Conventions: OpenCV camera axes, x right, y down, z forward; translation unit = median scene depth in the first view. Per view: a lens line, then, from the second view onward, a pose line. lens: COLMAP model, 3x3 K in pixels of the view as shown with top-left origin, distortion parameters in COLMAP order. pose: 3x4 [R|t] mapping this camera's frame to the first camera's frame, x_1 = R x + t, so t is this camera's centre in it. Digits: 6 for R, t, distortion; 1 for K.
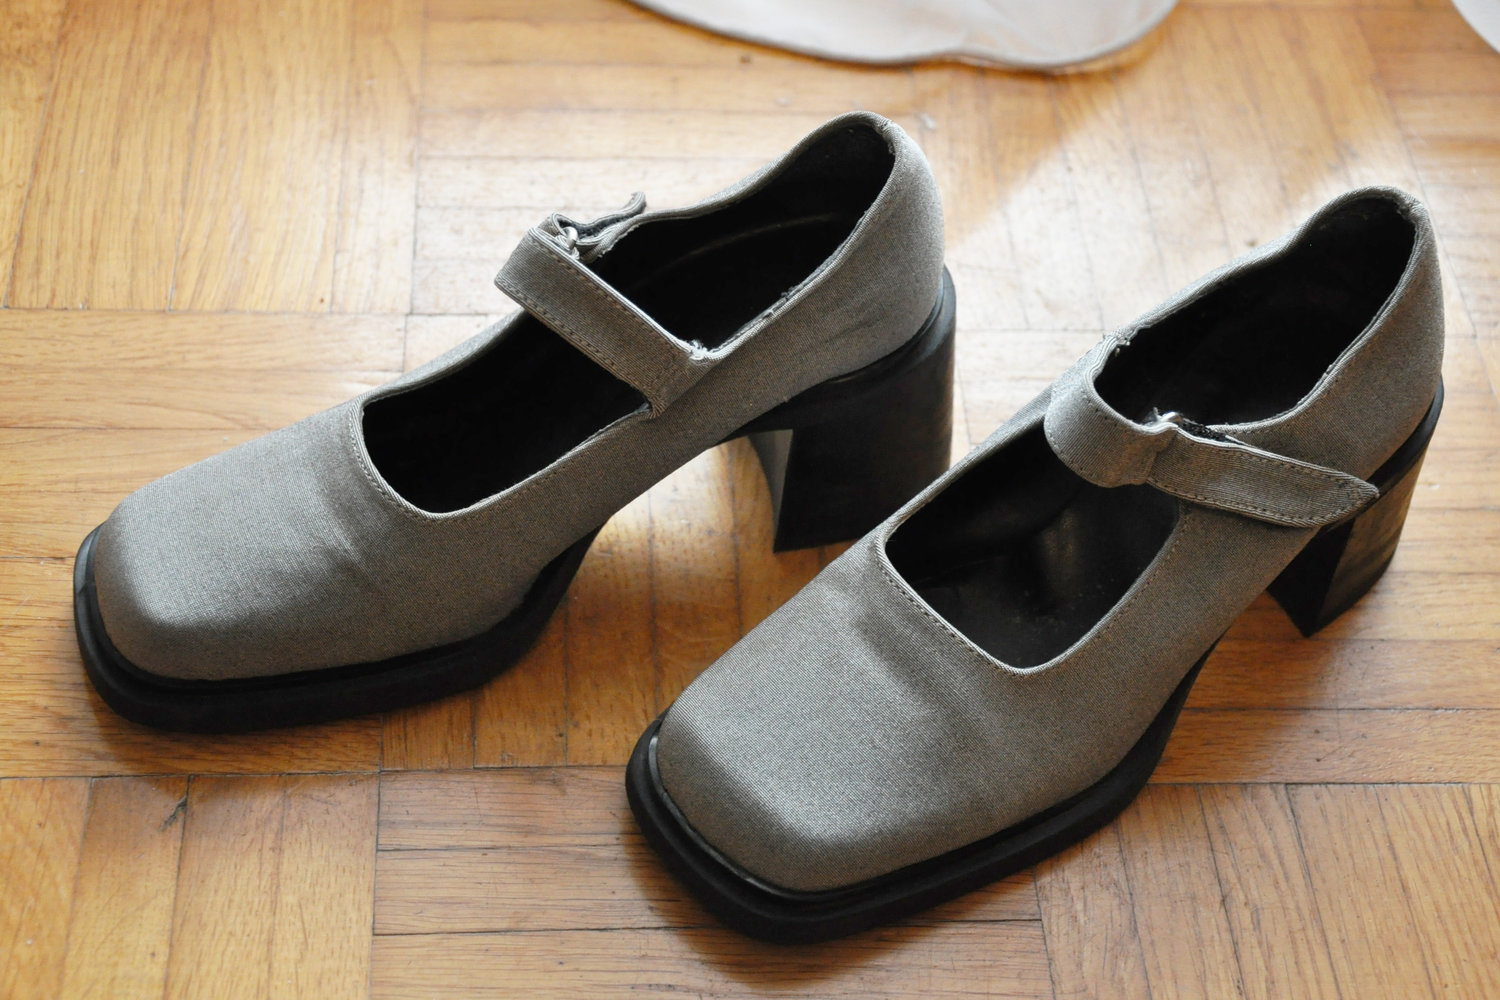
lens RADIAL K [[2062.1, 0, 738.2], [0, 2062.1, 502.8], [0, 0, 1]] dist [0.101978, 0.000000]
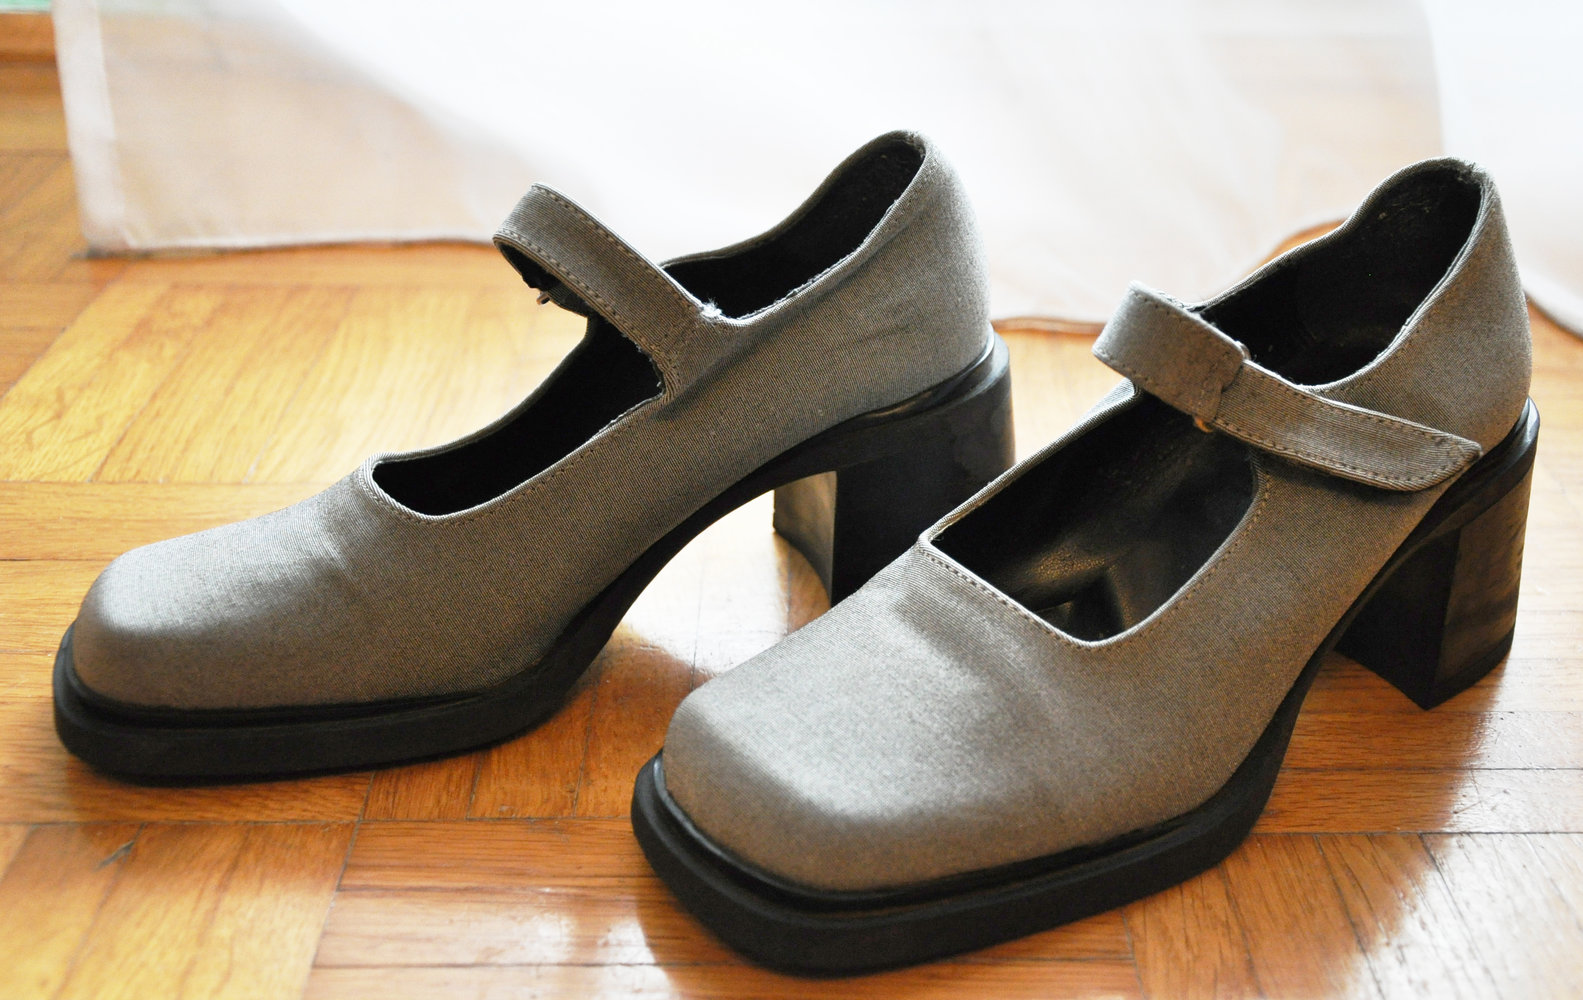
lens RADIAL K [[1705.2, 0, 806.6], [0, 1705.2, 495.9], [0, 0, 1]] dist [0.014119, 0.000000]
pose [[0.997805, -0.030528, -0.058770, 0.062517], [0.009248, 0.942948, -0.332811, 0.247593], [0.065577, 0.331537, 0.941160, 0.300226]]
